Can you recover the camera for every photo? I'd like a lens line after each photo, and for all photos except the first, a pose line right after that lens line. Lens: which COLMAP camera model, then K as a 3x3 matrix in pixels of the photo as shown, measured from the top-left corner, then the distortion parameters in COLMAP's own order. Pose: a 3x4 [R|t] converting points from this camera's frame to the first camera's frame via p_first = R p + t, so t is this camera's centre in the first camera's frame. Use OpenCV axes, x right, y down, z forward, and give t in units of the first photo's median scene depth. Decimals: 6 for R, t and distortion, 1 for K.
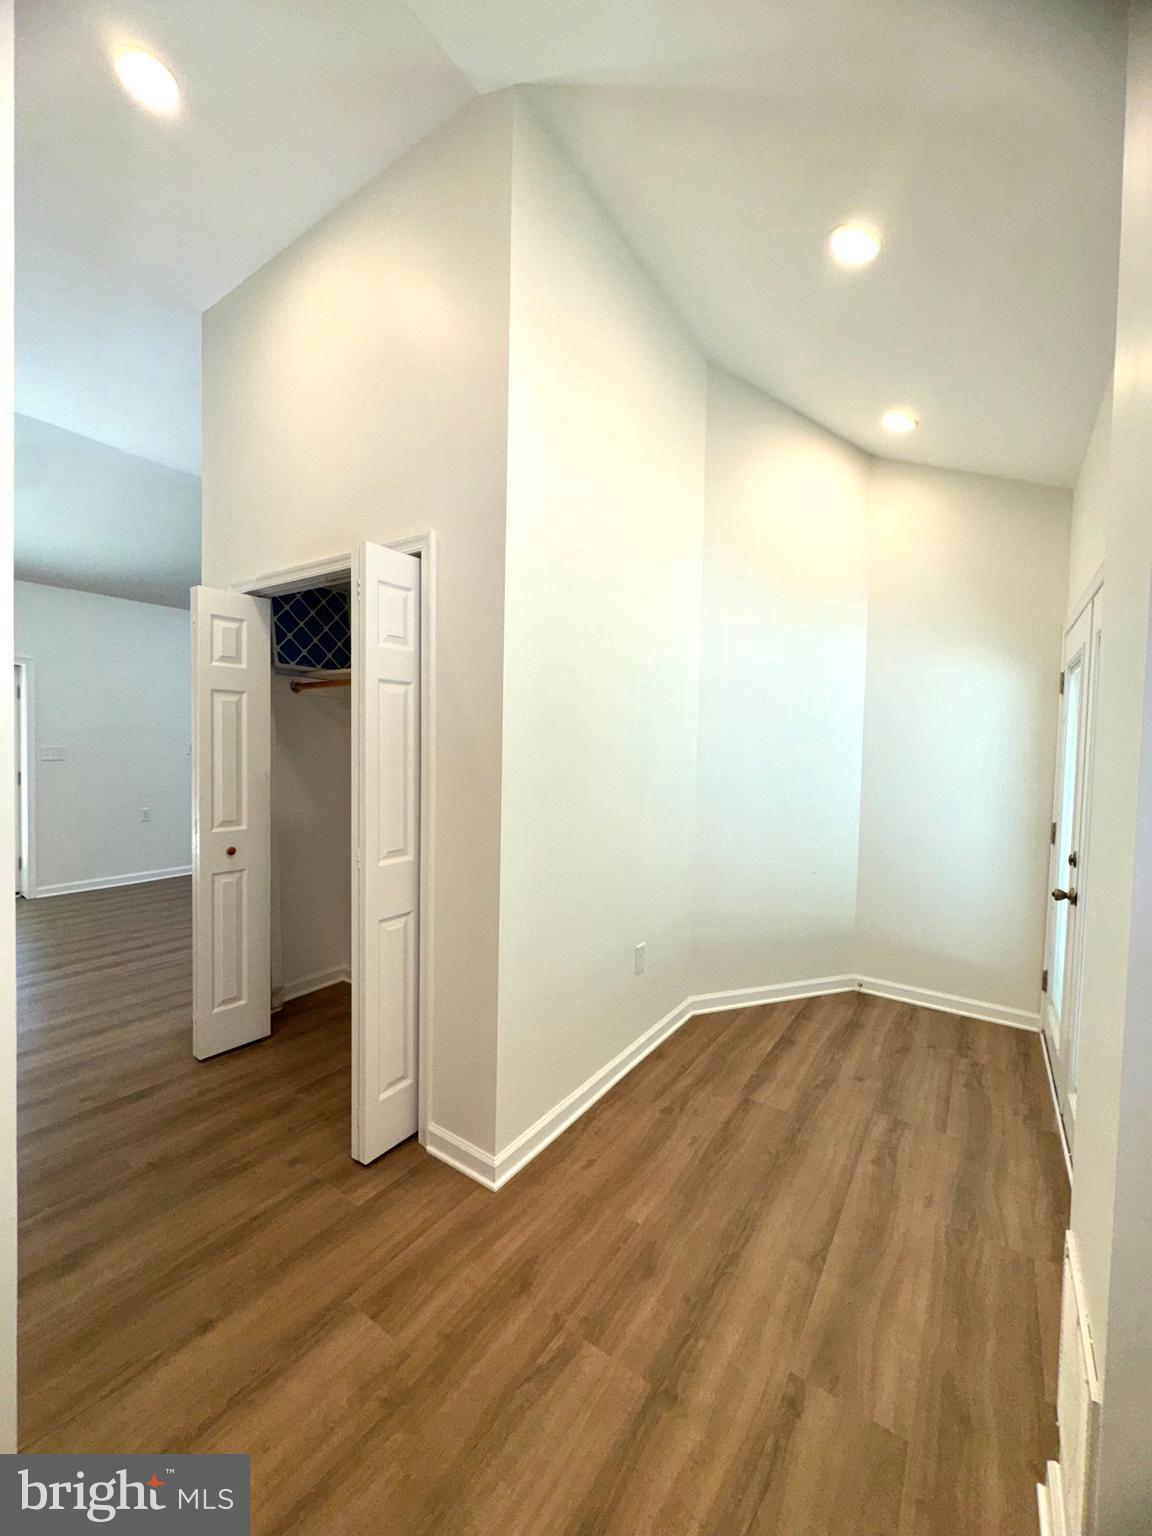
lens RADIAL K [[610.4, 0, 575.9], [0, 610.4, 769.3], [0, 0, 1]] dist [-0.004875, 0.000006]
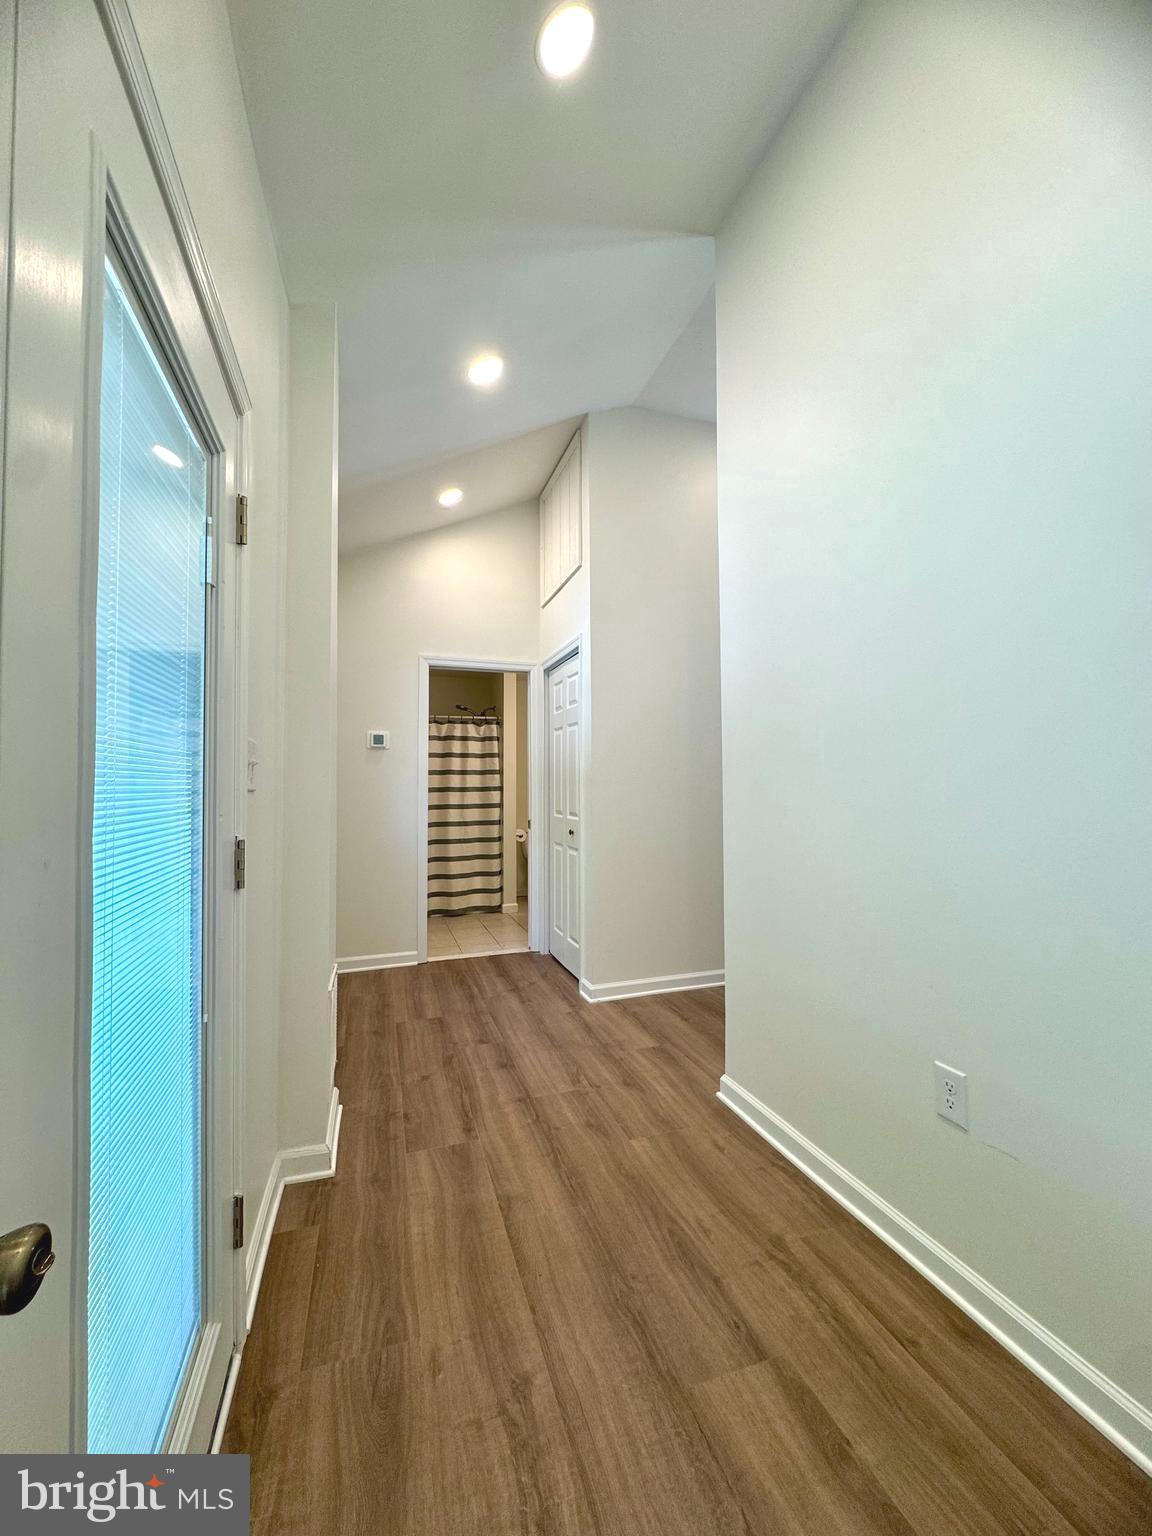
lens RADIAL K [[610.4, 0, 575.9], [0, 610.4, 769.3], [0, 0, 1]] dist [-0.004875, 0.000006]
pose [[-0.612308, -0.046085, -0.789275, 0.936836], [-0.037609, 0.998867, -0.029146, 0.075611], [0.789724, 0.011837, -0.613348, 1.371660]]
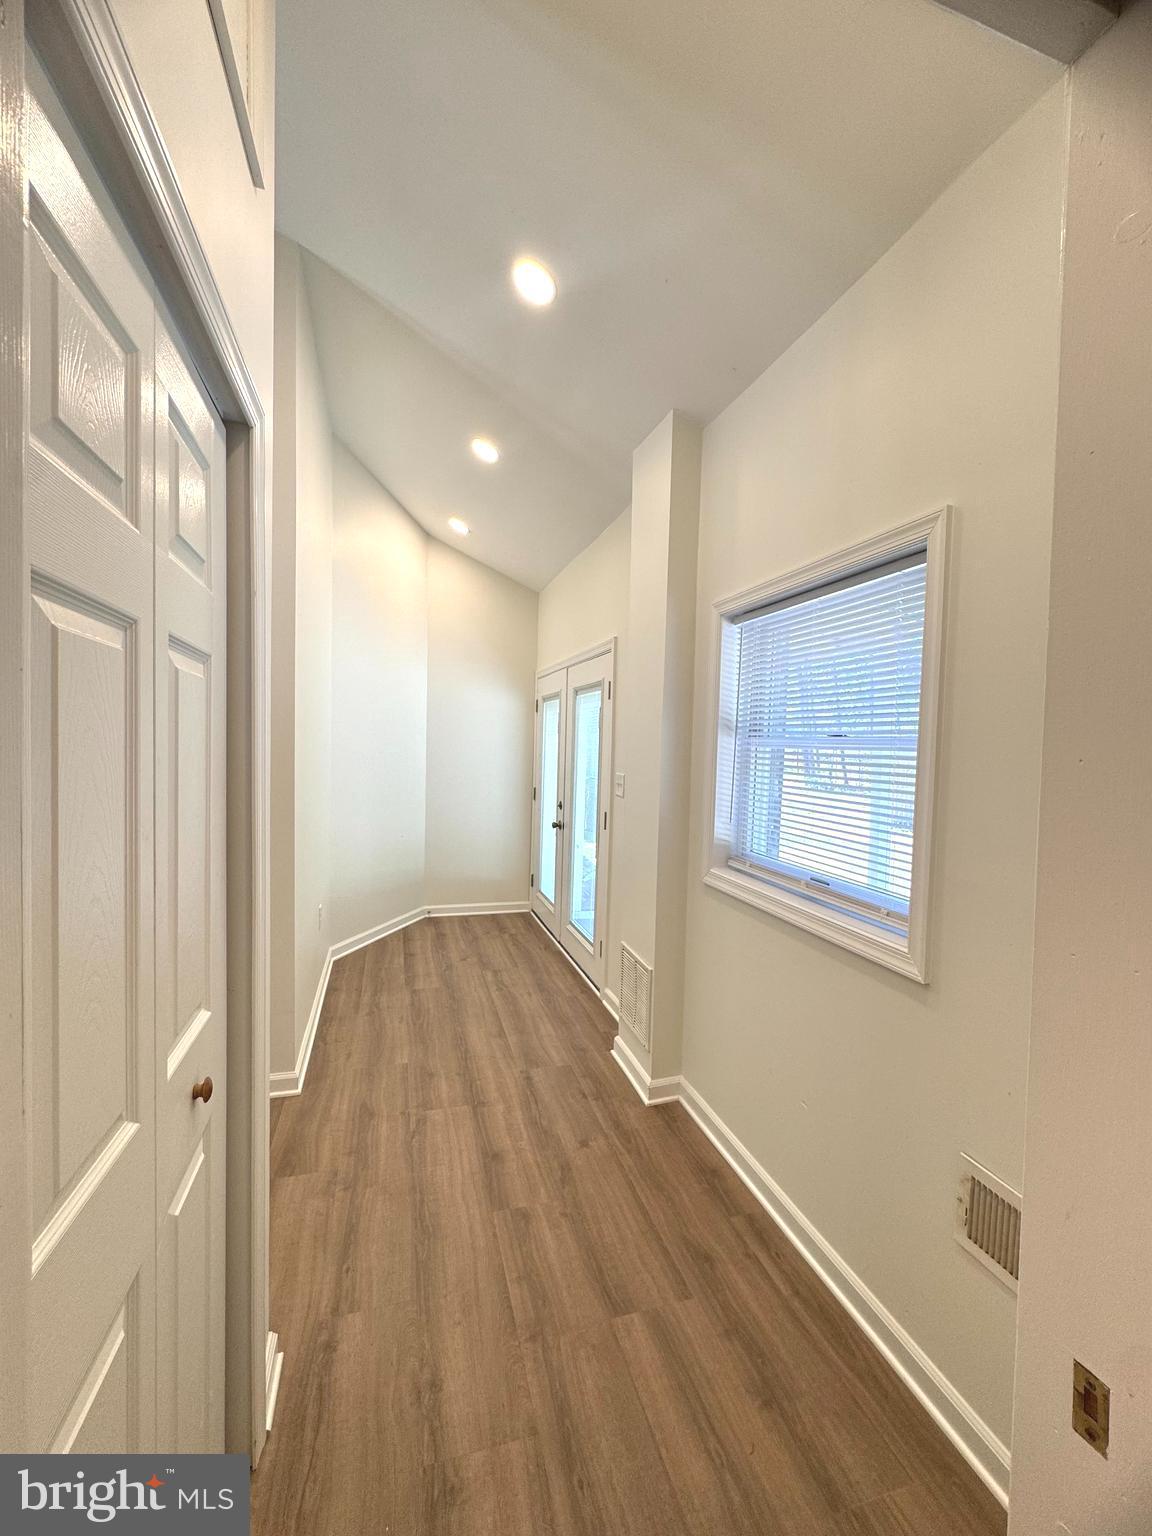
lens RADIAL K [[610.4, 0, 575.9], [0, 610.4, 769.3], [0, 0, 1]] dist [-0.004875, 0.000006]
pose [[0.633631, -0.043262, 0.772425, -0.665442], [0.021057, 0.999030, 0.038680, -0.038154], [-0.773349, -0.008244, 0.633927, -0.254466]]
